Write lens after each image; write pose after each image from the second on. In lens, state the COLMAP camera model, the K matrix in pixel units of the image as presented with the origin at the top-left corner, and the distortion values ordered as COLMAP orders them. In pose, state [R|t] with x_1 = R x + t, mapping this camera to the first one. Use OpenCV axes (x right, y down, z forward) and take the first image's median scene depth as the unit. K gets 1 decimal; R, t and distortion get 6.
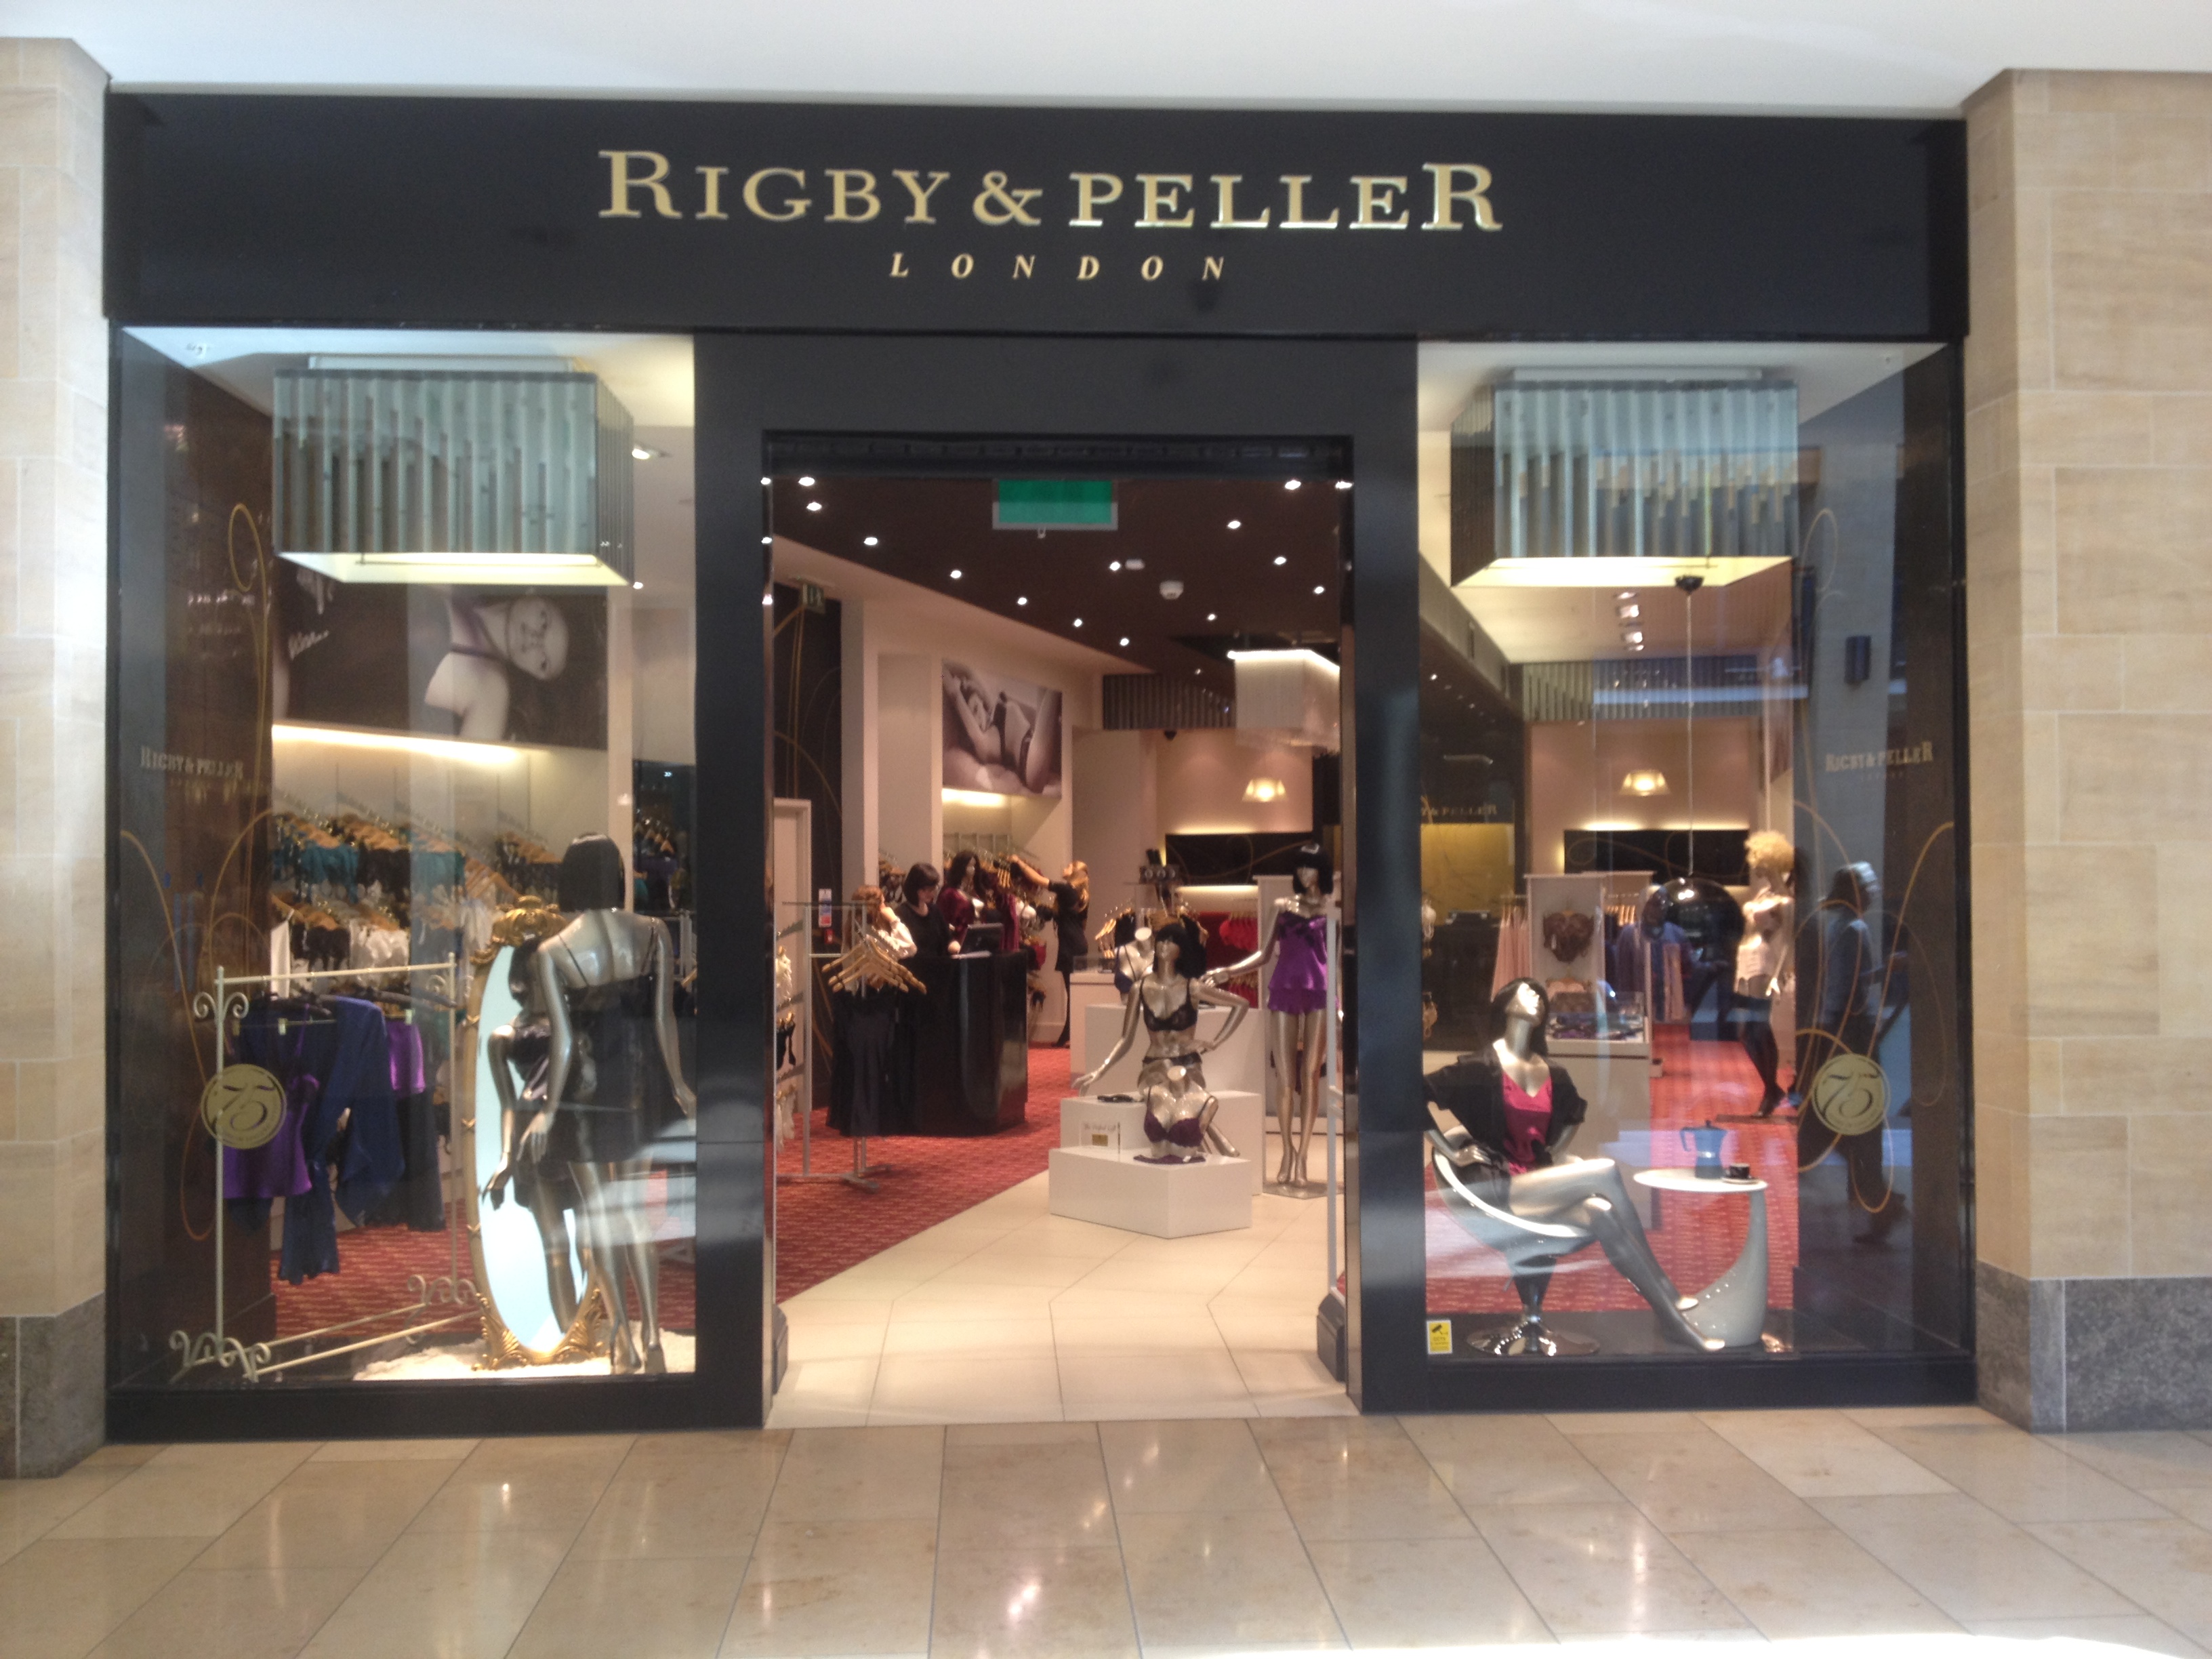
lens RADIAL K [[2102.5, 0, 1109.7], [0, 2102.5, 811.2], [0, 0, 1]] dist [0.156661, -0.372031]
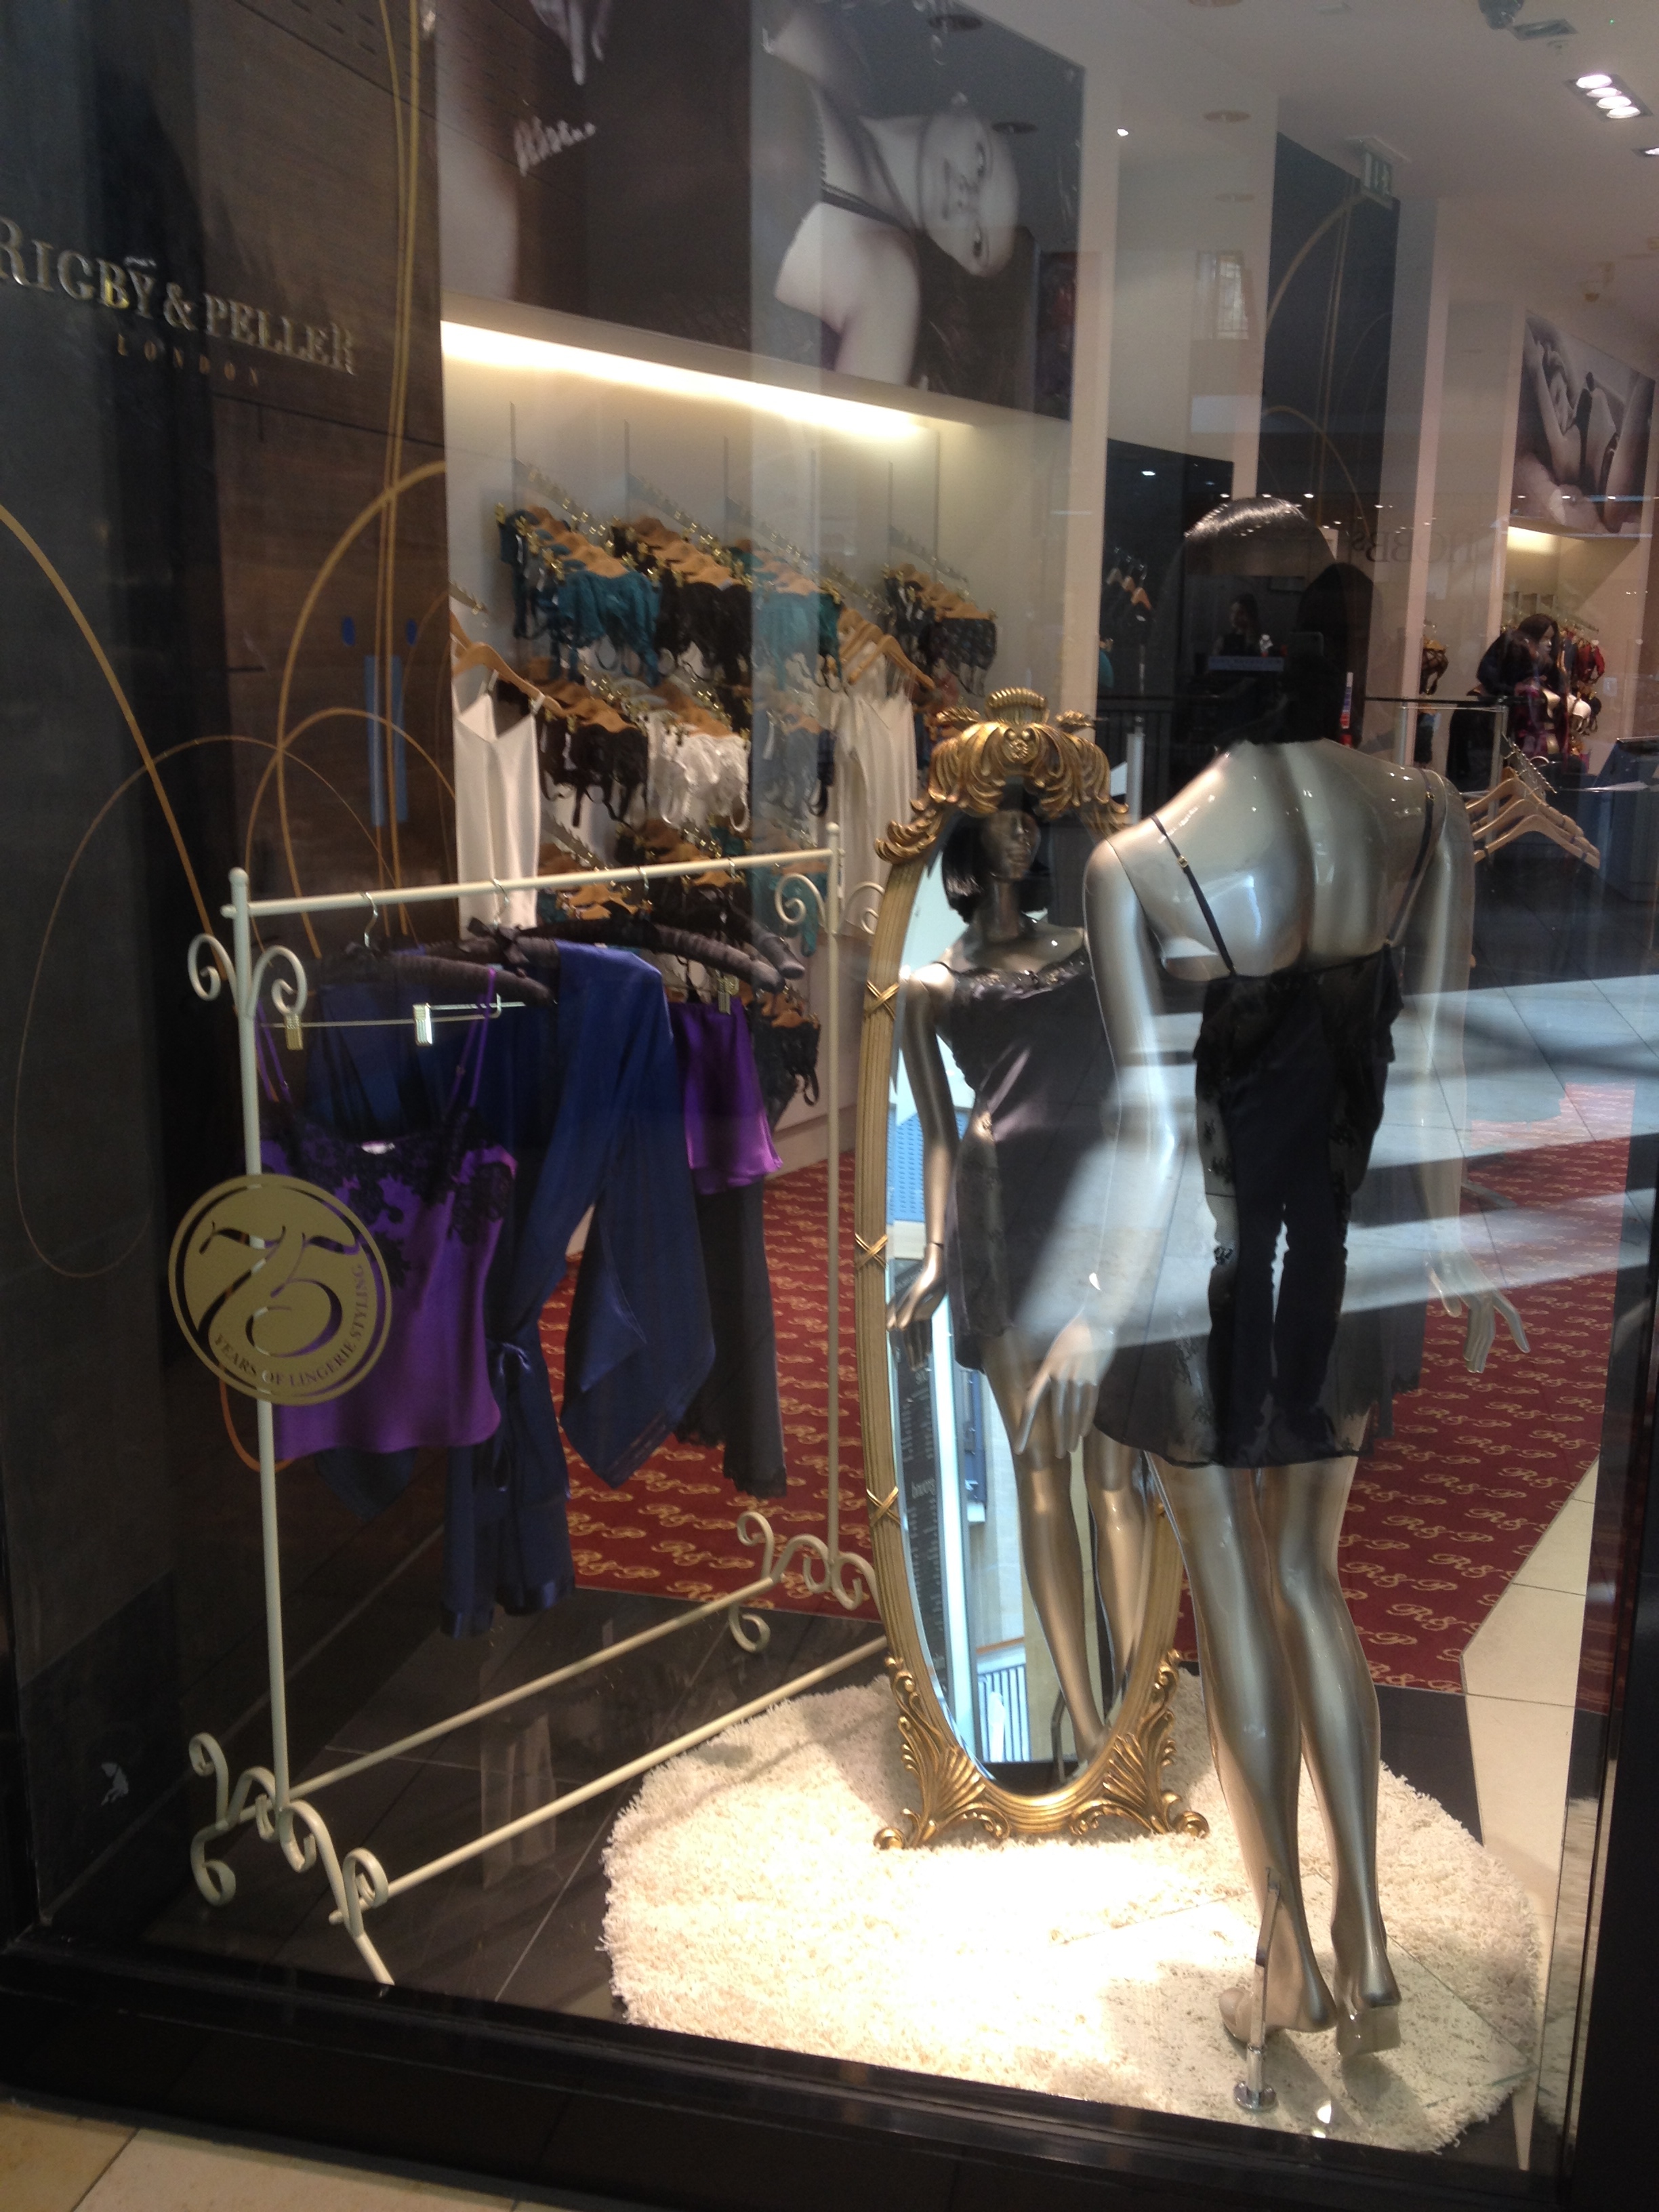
lens RADIAL K [[2102.5, 0, 829.5], [0, 2102.5, 1106.0], [0, 0, 1]] dist [0.156661, -0.372031]
pose [[0.959194, 0.079931, -0.271216, -0.143133], [-0.012721, 0.970438, 0.241015, 0.015517], [0.282463, -0.227730, 0.931855, 0.445426]]
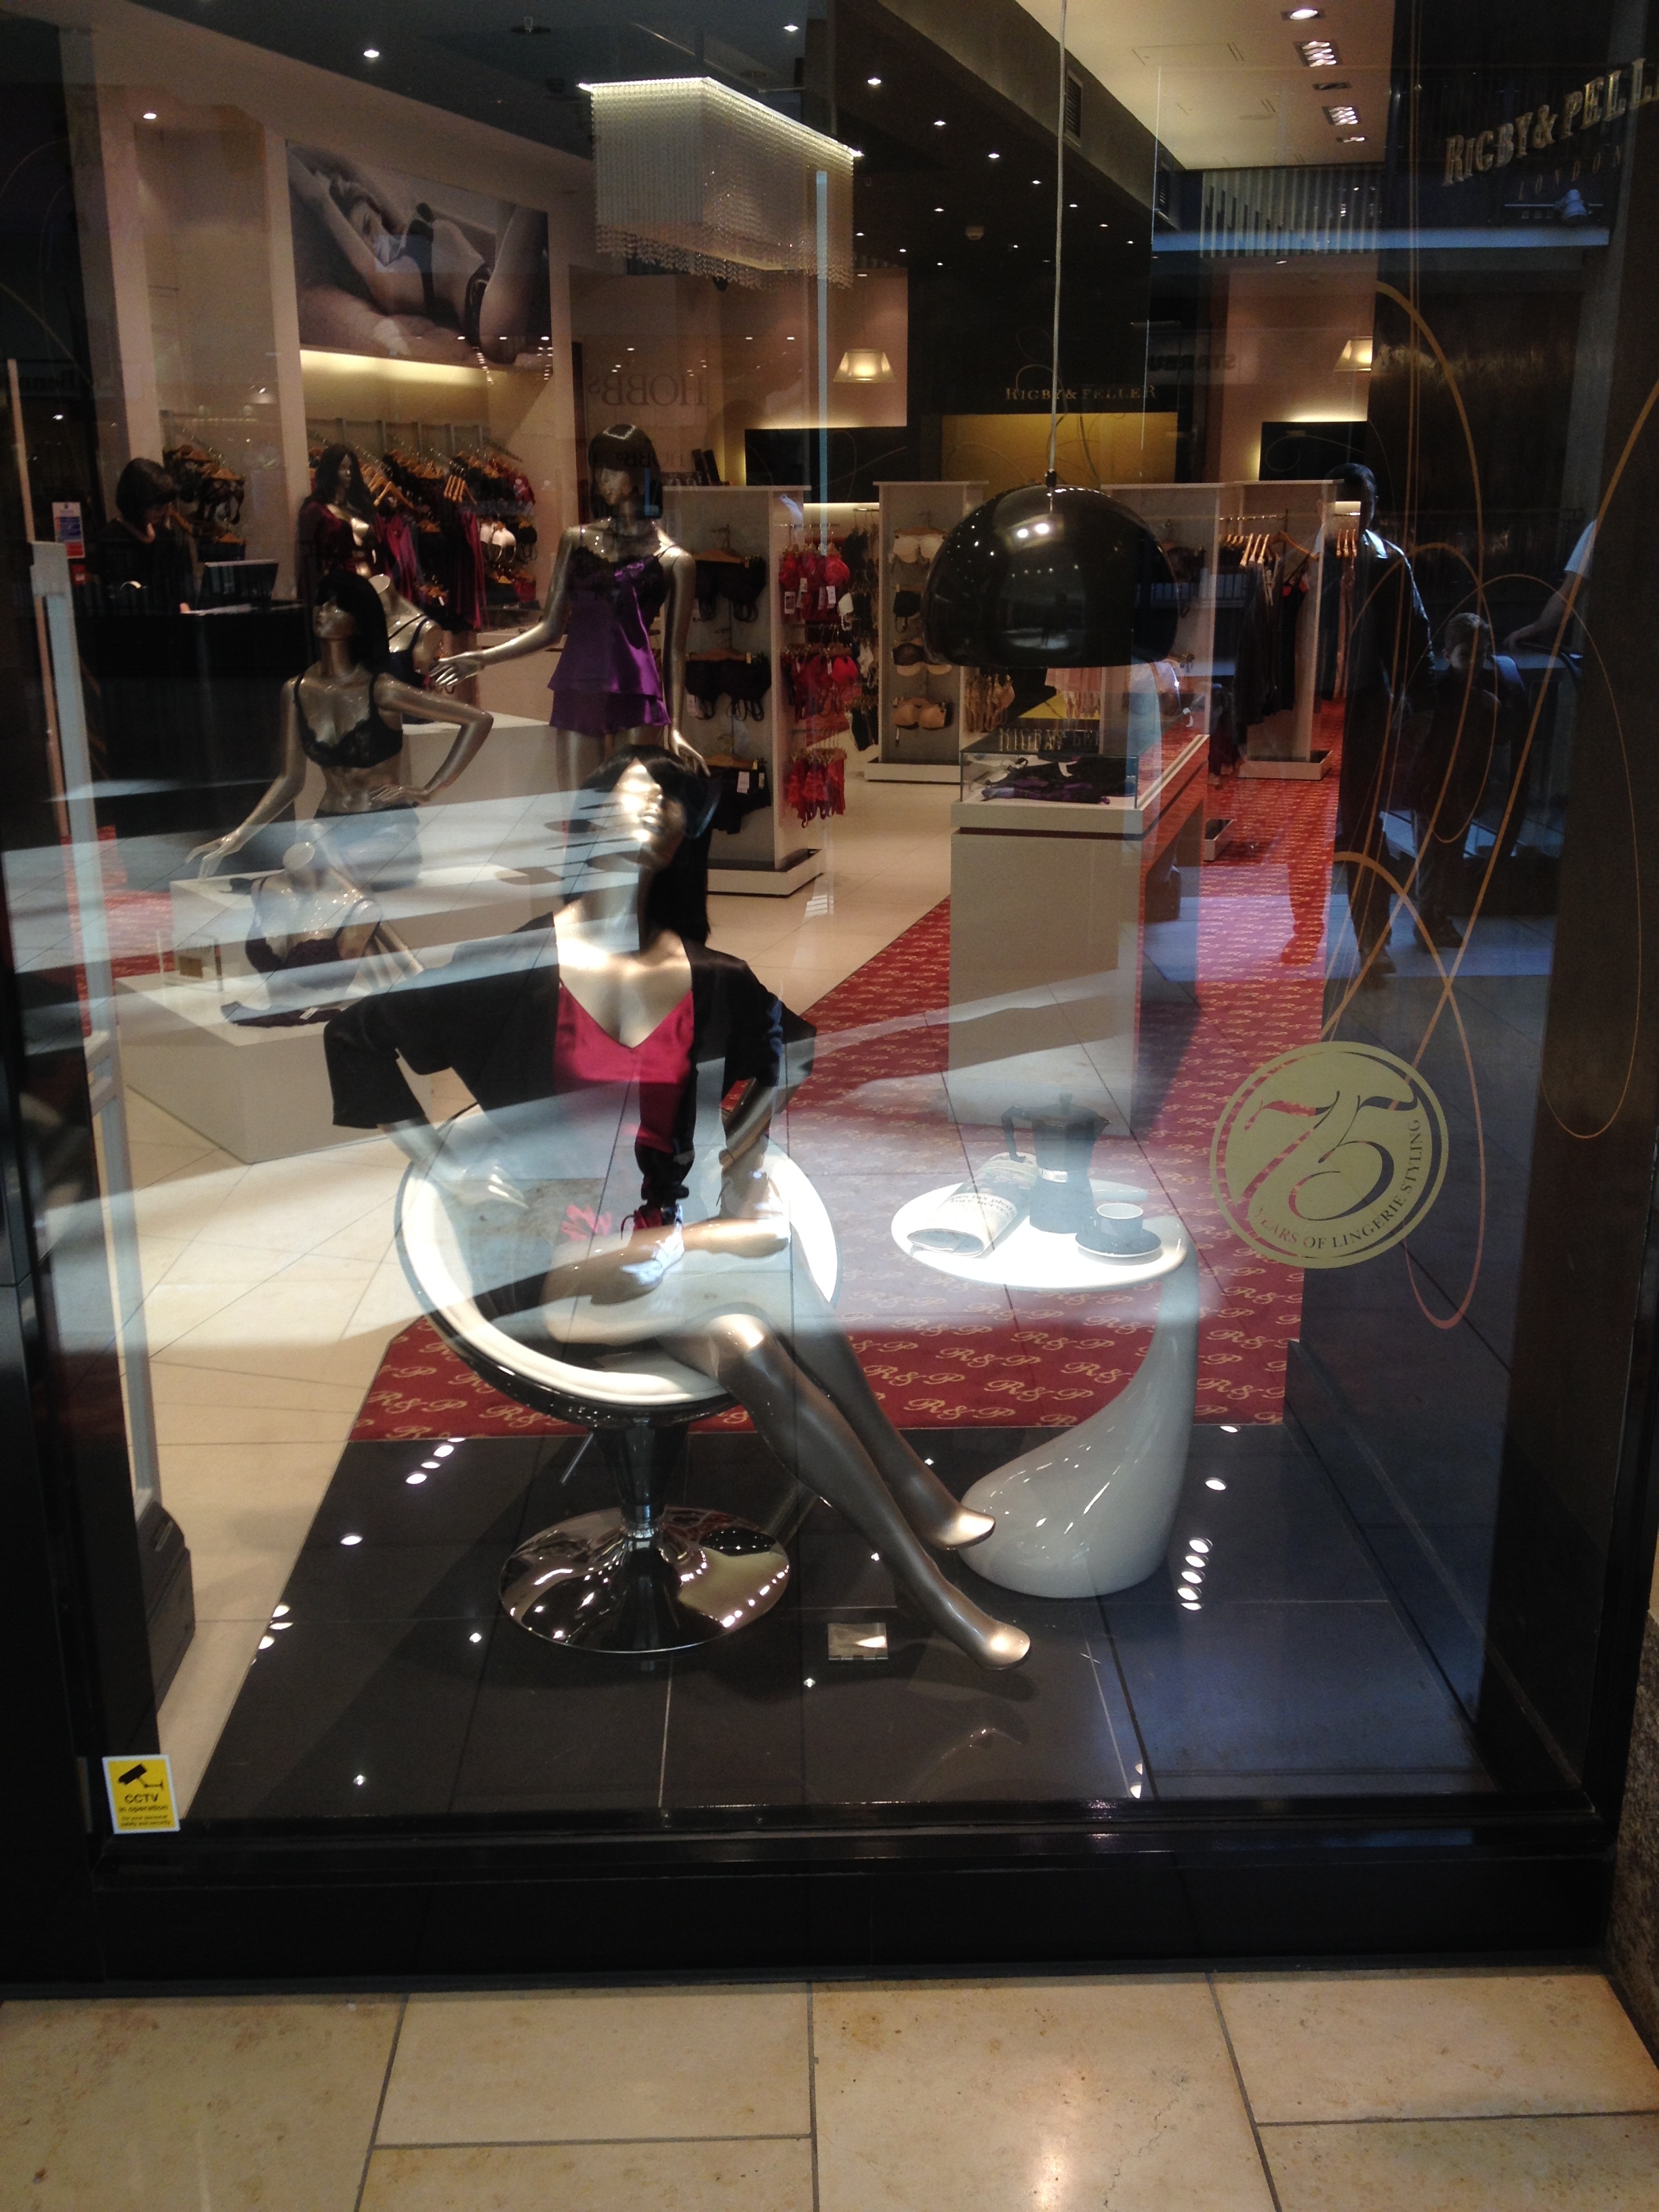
lens RADIAL K [[2102.5, 0, 829.5], [0, 2102.5, 1106.0], [0, 0, 1]] dist [0.156661, -0.372031]
pose [[0.999680, 0.009990, -0.023226, 0.179770], [-0.002354, 0.951421, 0.307883, 0.015127], [0.025173, -0.307730, 0.951141, 0.445581]]
